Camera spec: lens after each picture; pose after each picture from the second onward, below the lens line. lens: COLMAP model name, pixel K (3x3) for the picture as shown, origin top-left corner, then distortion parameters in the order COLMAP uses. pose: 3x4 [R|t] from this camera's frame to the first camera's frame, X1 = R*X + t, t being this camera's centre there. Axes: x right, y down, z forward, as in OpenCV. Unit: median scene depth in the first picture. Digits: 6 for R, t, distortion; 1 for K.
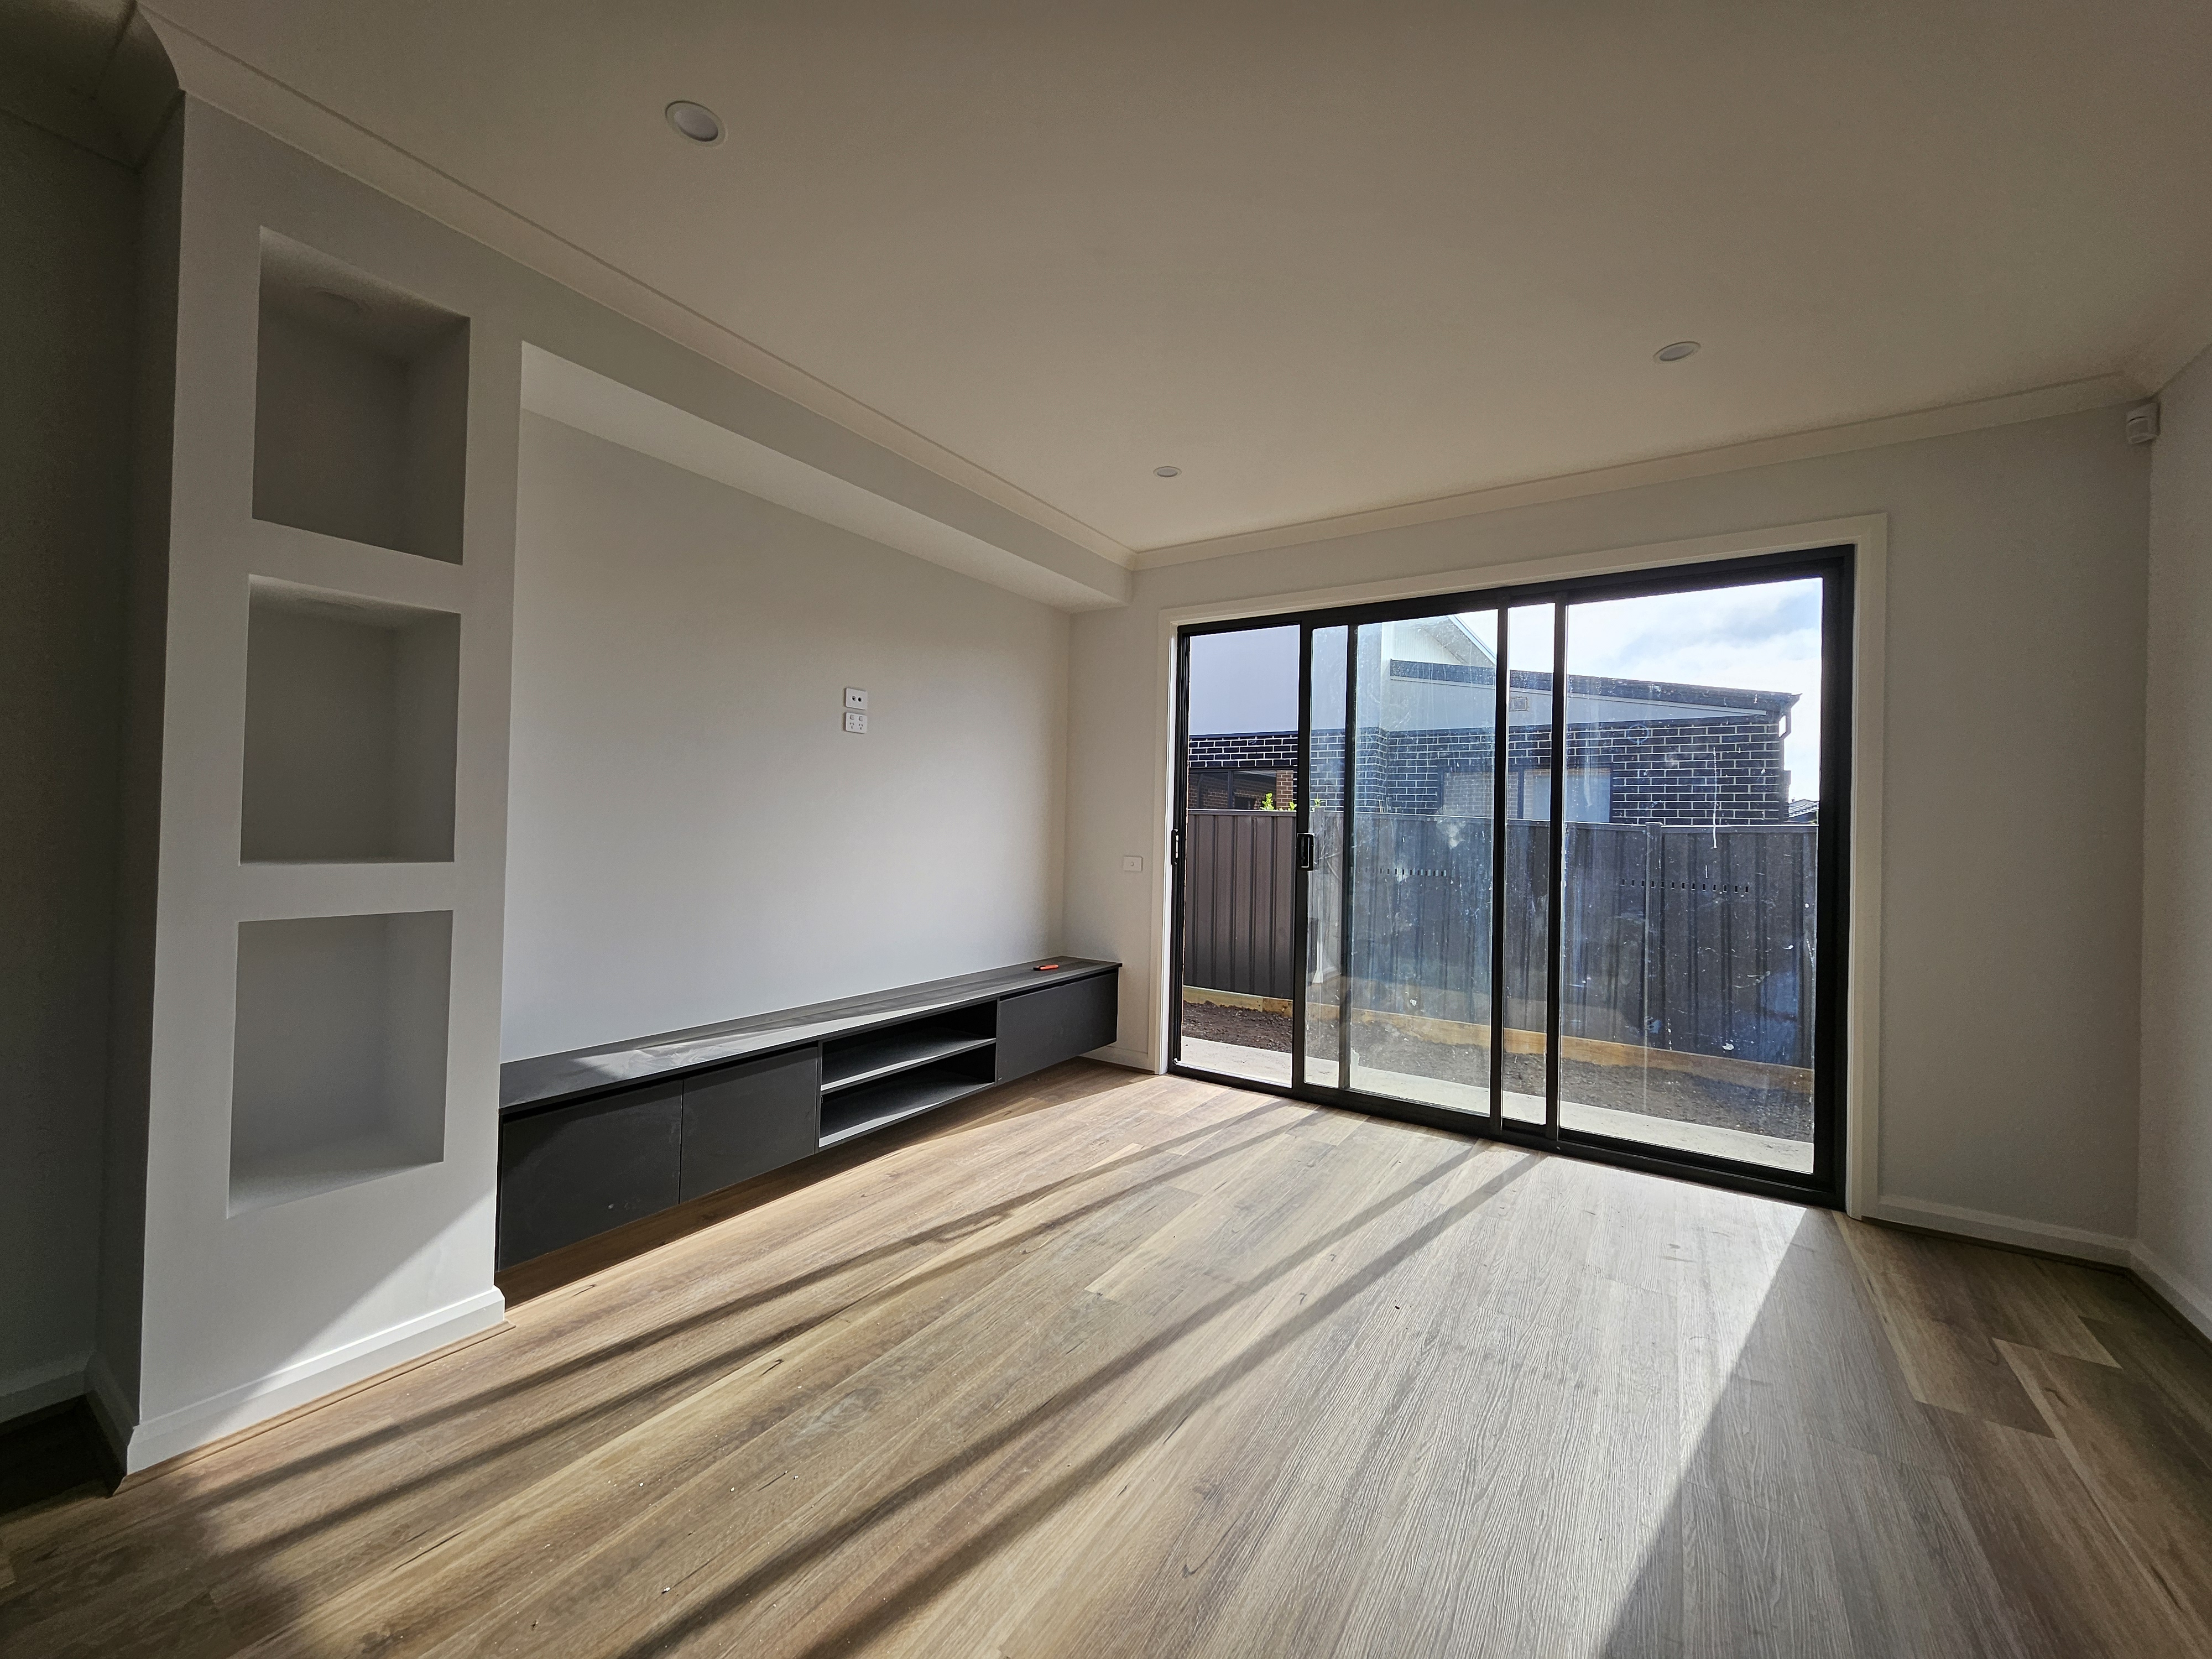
lens RADIAL K [[868.2, 0, 1105.1], [0, 868.2, 819.7], [0, 0, 1]] dist [-0.000013, -0.001280]
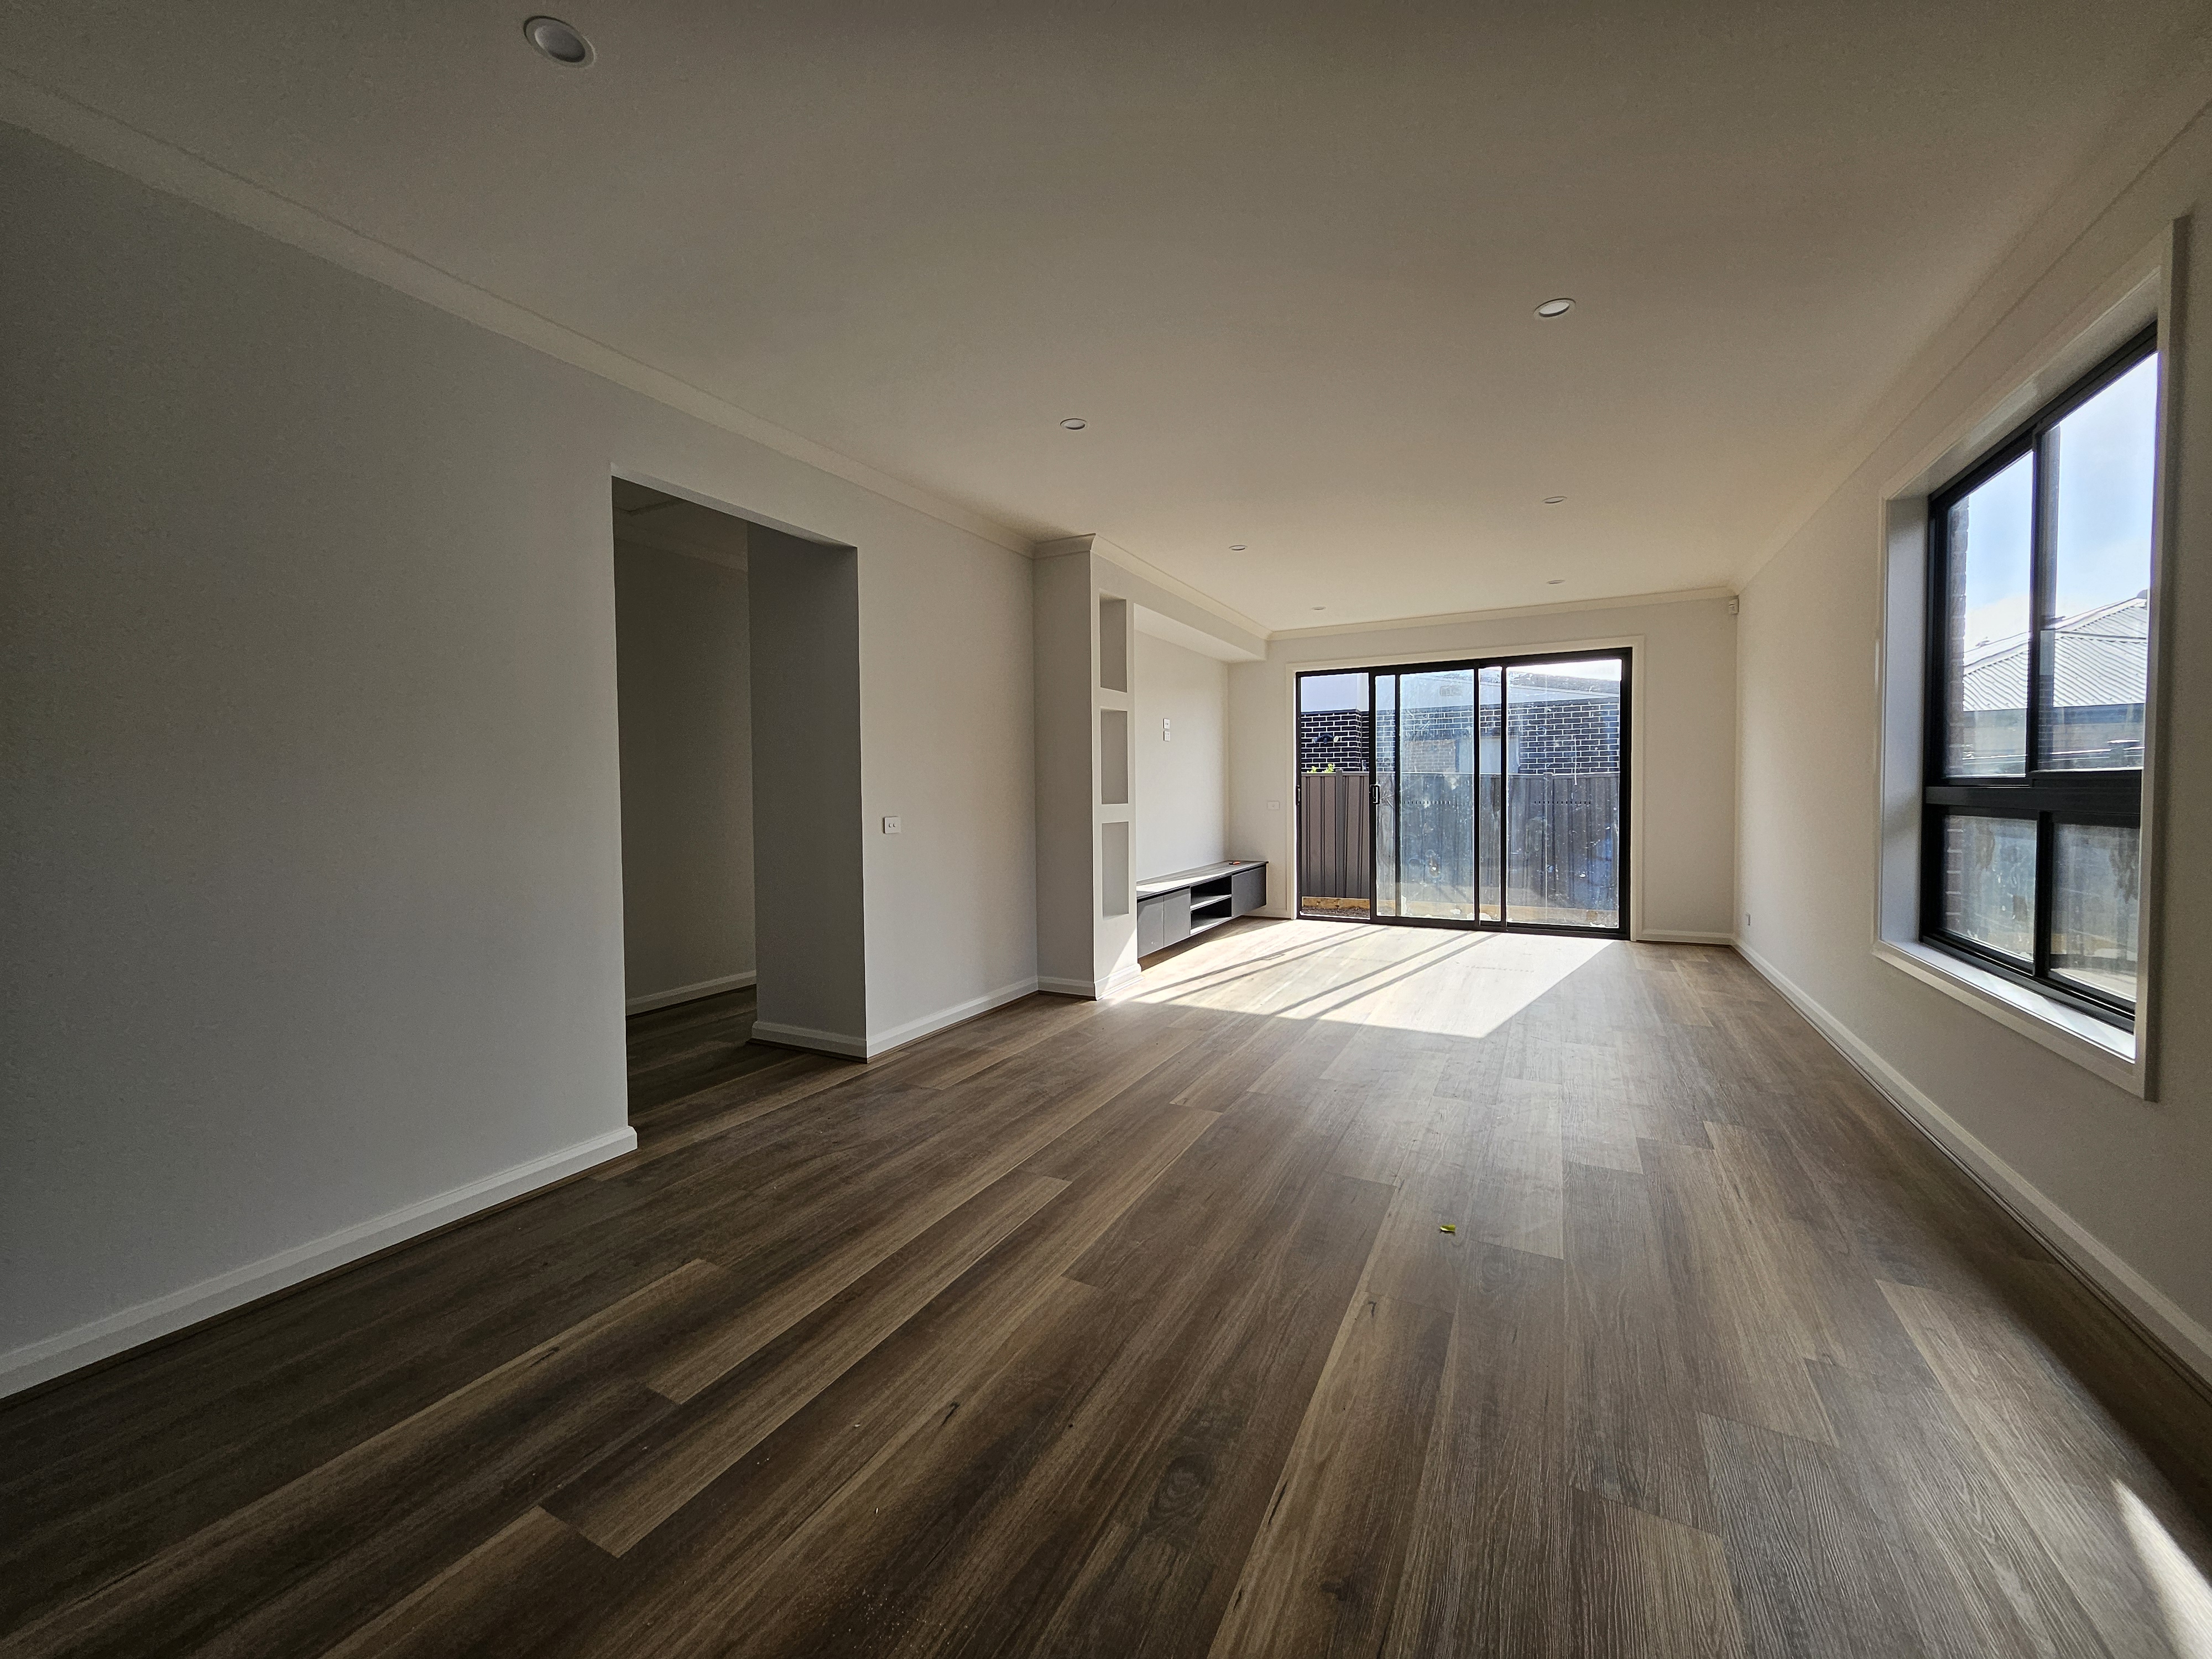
lens RADIAL K [[868.2, 0, 1108.5], [0, 868.2, 822.8], [0, 0, 1]] dist [-0.000013, -0.001280]
pose [[0.995112, -0.038247, 0.091046, -0.675459], [0.033820, 0.998192, 0.049684, -0.020127], [-0.092782, -0.046362, 0.994606, -1.079905]]
